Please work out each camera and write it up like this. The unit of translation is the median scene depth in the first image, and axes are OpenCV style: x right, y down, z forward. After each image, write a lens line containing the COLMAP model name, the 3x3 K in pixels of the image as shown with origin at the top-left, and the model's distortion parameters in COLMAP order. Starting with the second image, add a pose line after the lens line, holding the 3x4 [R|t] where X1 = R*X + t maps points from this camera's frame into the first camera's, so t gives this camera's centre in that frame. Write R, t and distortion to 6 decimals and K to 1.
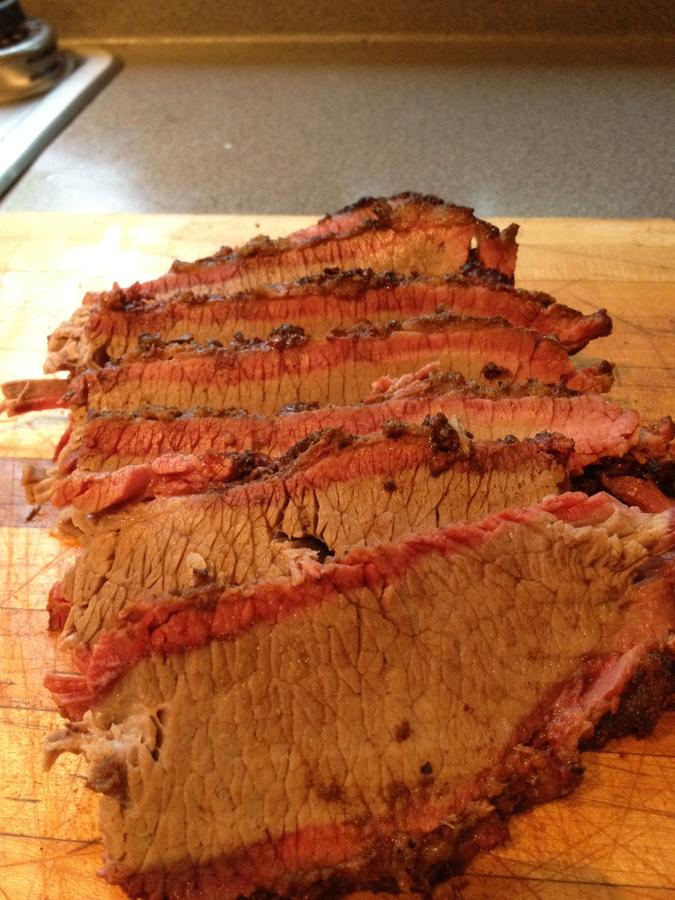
lens RADIAL K [[790.5, 0, 337.5], [0, 790.5, 450.0], [0, 0, 1]] dist [0.100029, -0.249962]
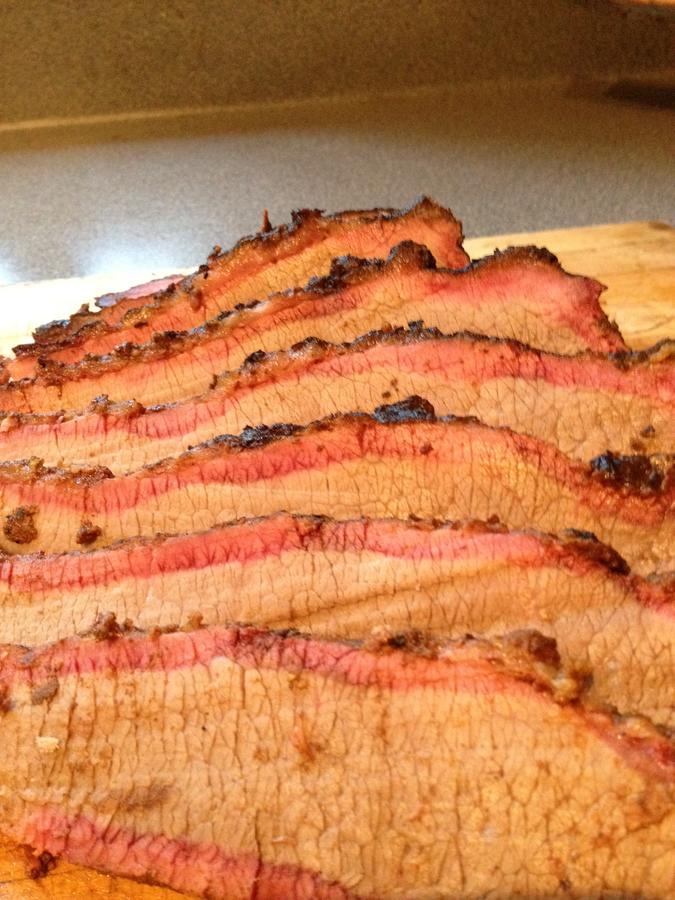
lens RADIAL K [[790.5, 0, 337.5], [0, 790.5, 450.0], [0, 0, 1]] dist [0.100029, -0.249962]
pose [[0.969749, -0.148022, 0.194103, 1.046858], [0.162584, 0.984790, -0.061285, 0.141148], [-0.182079, 0.090989, 0.979065, -0.264458]]
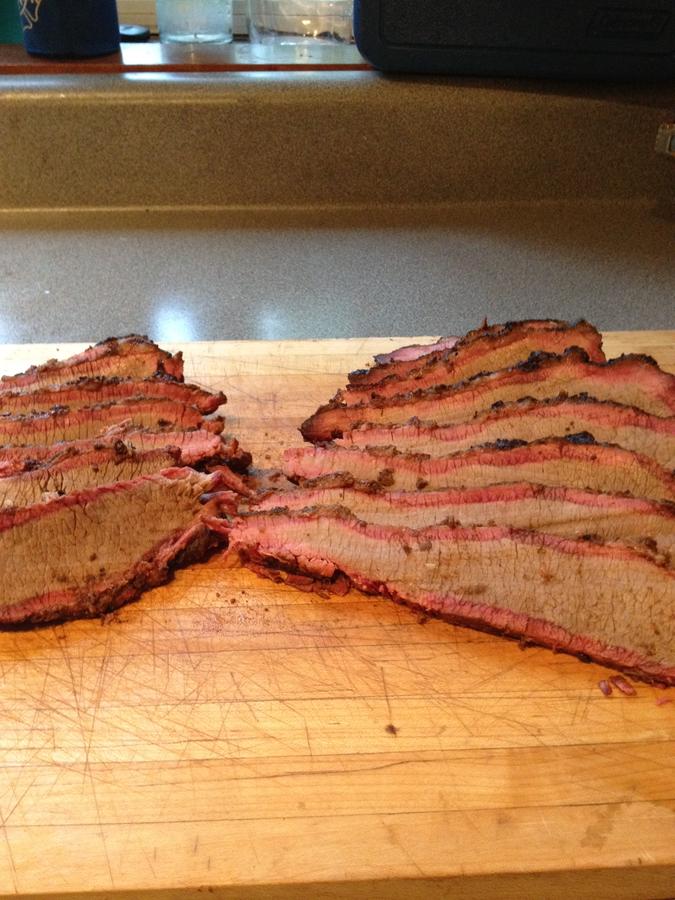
lens RADIAL K [[790.5, 0, 337.5], [0, 790.5, 450.0], [0, 0, 1]] dist [0.100029, -0.249962]
pose [[0.986194, -0.055179, 0.156127, 0.357353], [0.069924, 0.993431, -0.090580, 0.220207], [-0.150104, 0.100247, 0.983575, -1.269348]]
